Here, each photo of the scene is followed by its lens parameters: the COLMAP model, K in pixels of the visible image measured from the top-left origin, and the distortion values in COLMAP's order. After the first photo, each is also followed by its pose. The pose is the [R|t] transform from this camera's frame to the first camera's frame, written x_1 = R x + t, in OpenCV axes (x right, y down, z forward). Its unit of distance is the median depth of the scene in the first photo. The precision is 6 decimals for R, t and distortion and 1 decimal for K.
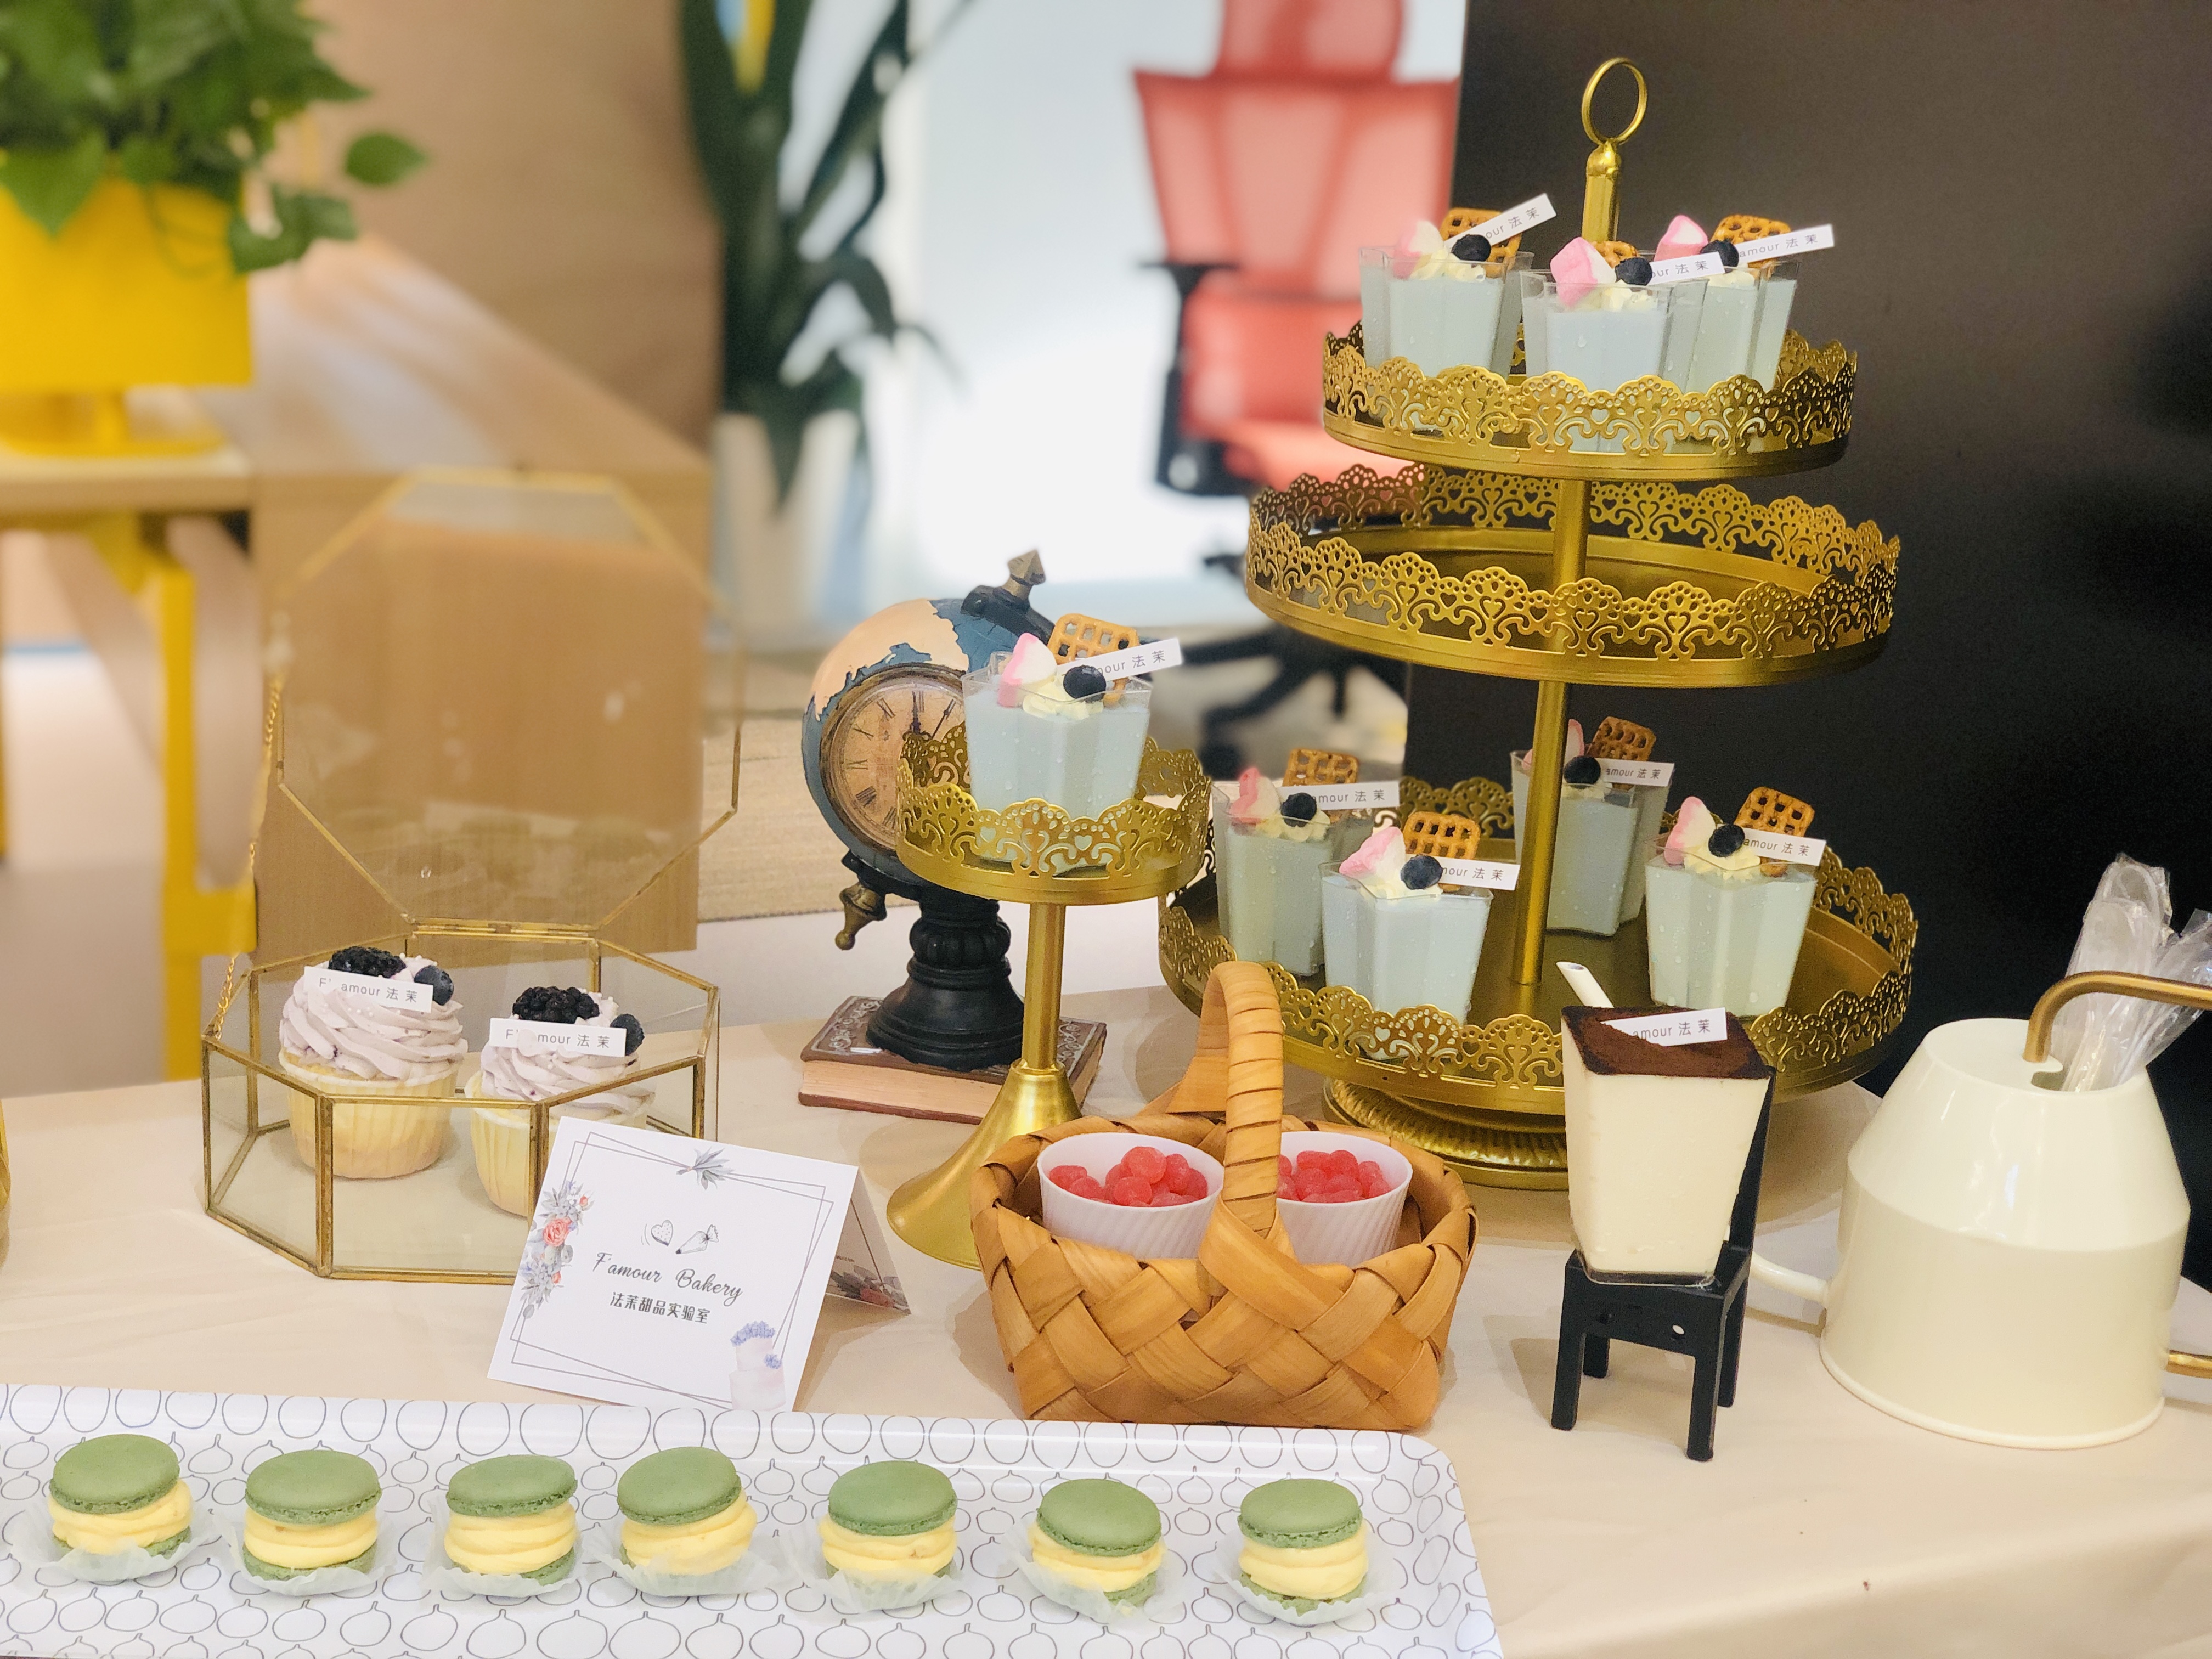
lens RADIAL K [[3355.8, 0, 1046.9], [0, 3355.8, 831.6], [0, 0, 1]] dist [0.137562, -0.619647]
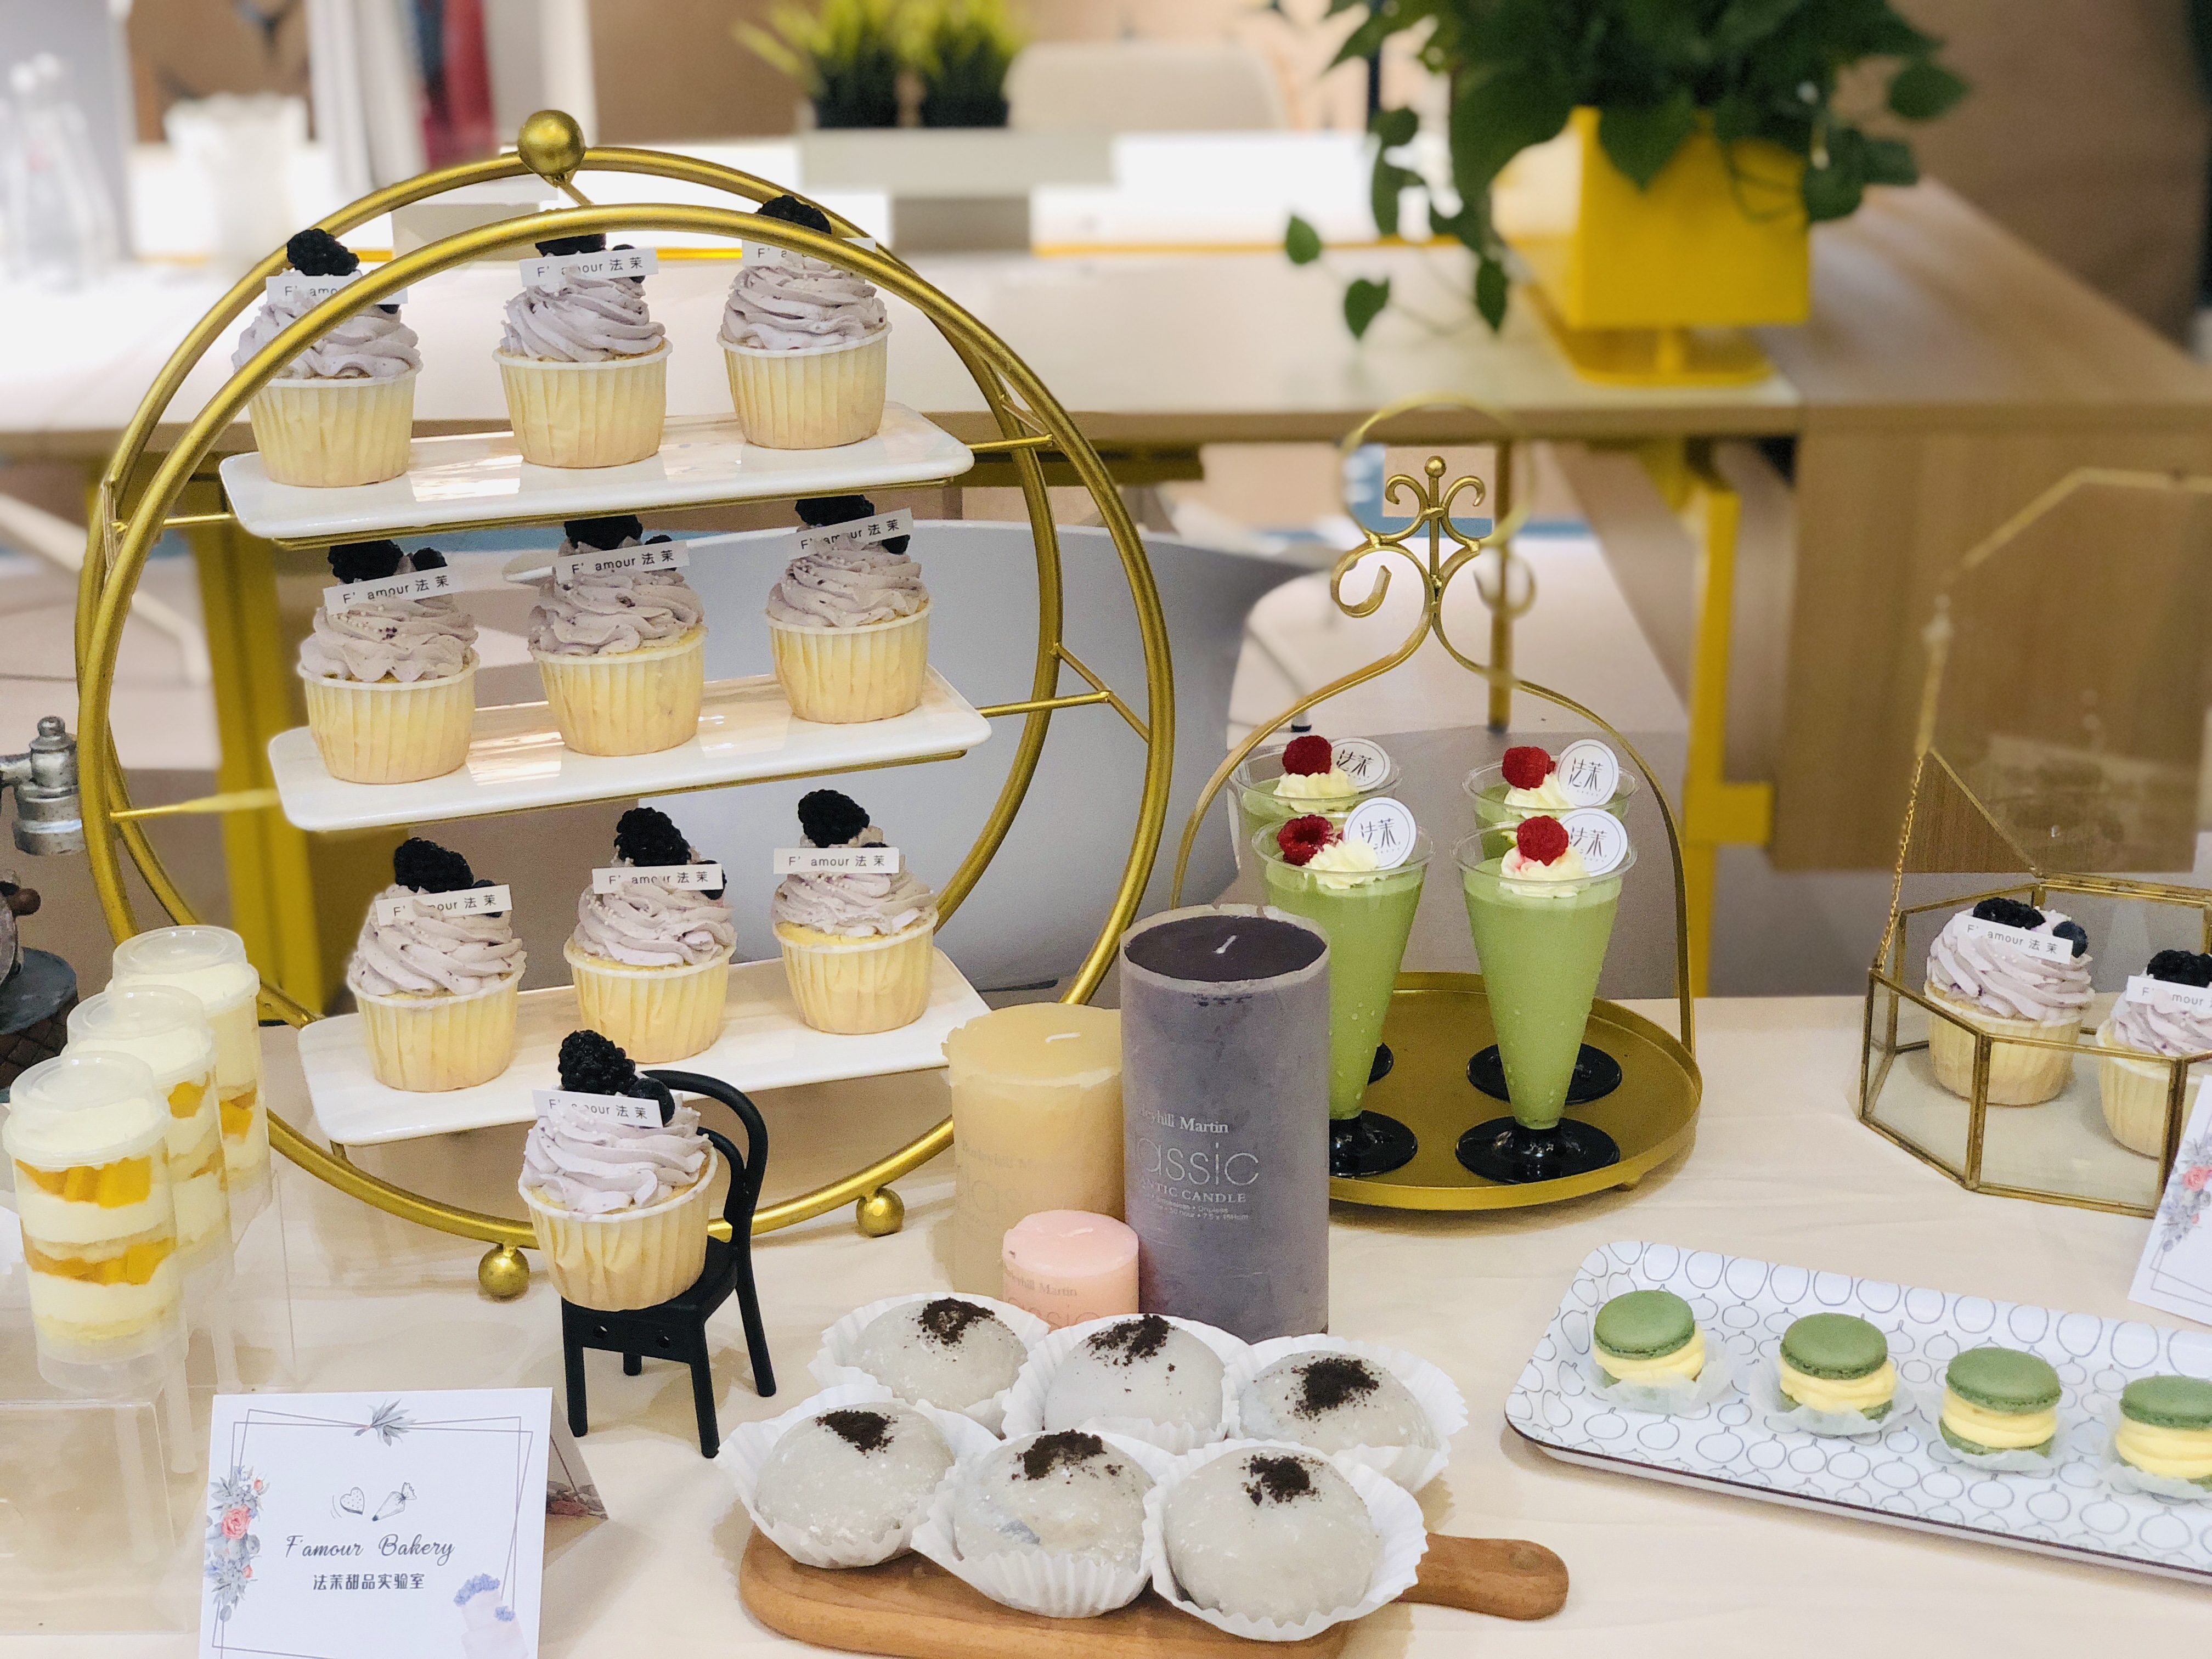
lens RADIAL K [[3307.5, 0, 1106.0], [0, 3307.5, 829.5], [0, 0, 1]] dist [0.105403, -0.406668]
pose [[0.923897, 0.072464, -0.375716, -0.070314], [-0.055882, 0.996929, 0.054862, -0.035963], [0.378537, -0.029691, 0.925110, -0.153492]]
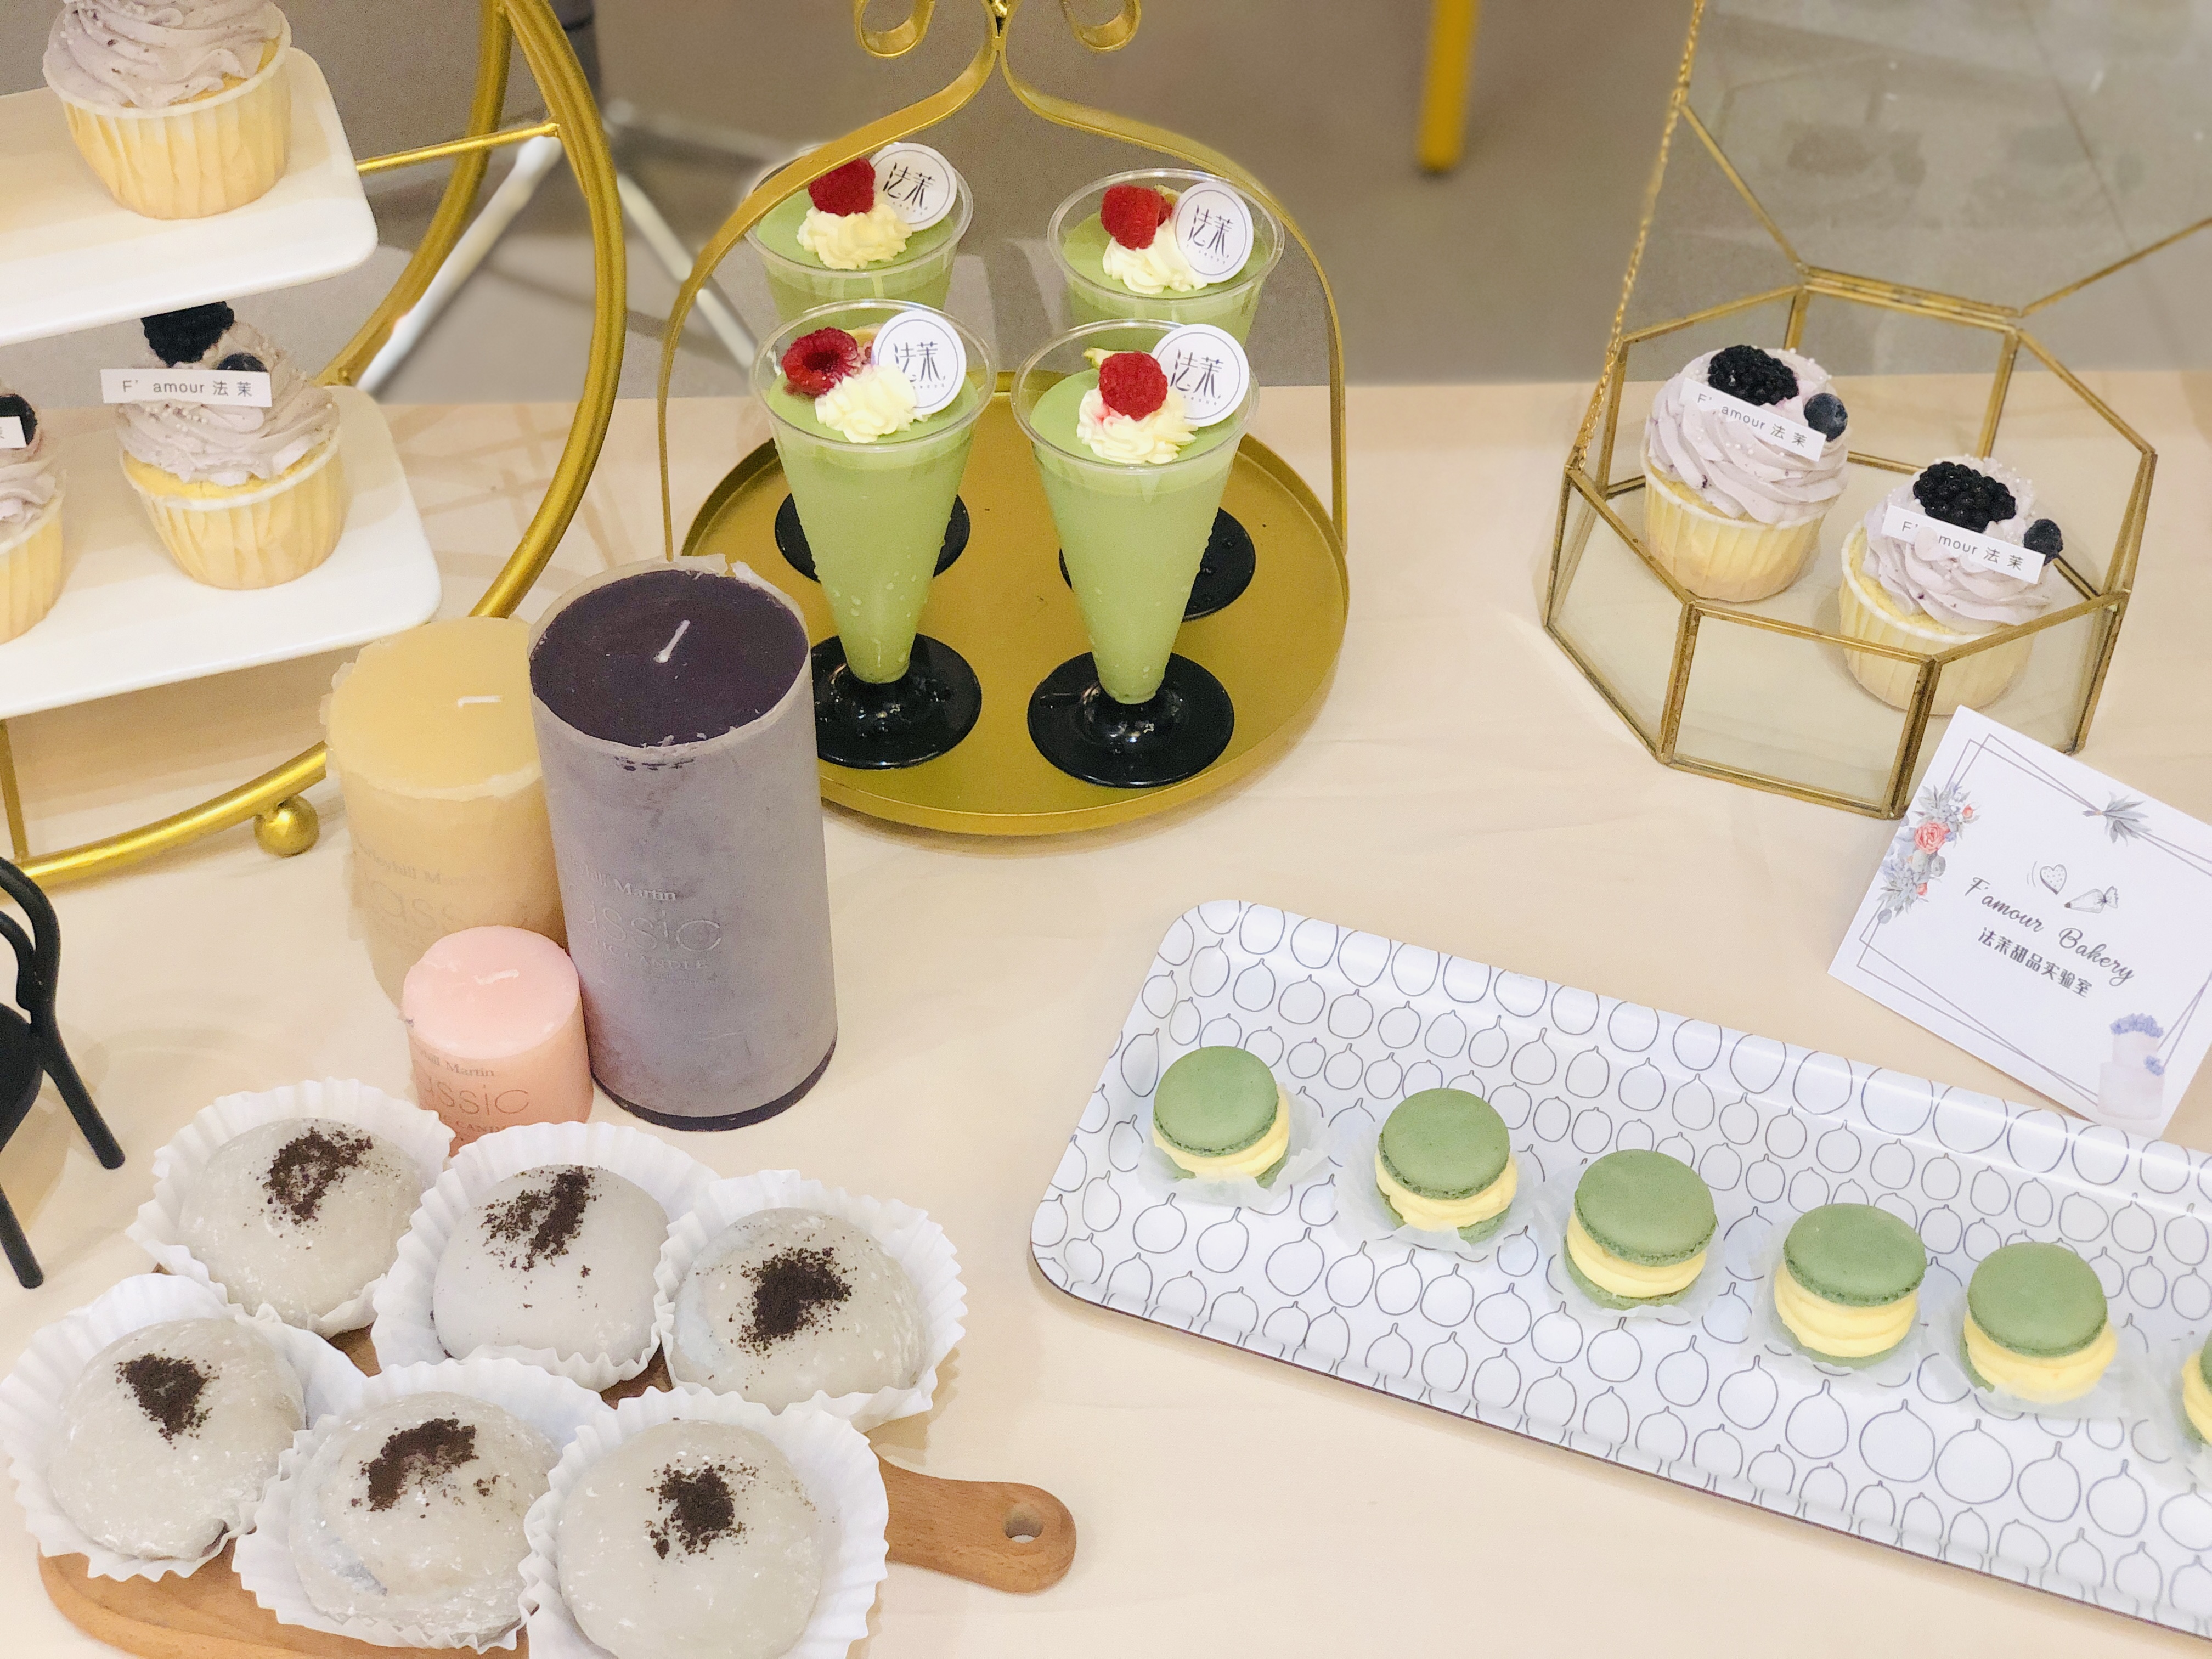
lens RADIAL K [[3307.5, 0, 1106.0], [0, 3307.5, 829.5], [0, 0, 1]] dist [0.105403, -0.406668]
pose [[0.939921, 0.218534, -0.262283, -0.115896], [-0.074756, 0.881375, 0.466465, -0.267869], [0.333108, -0.418833, 0.844759, 0.175581]]
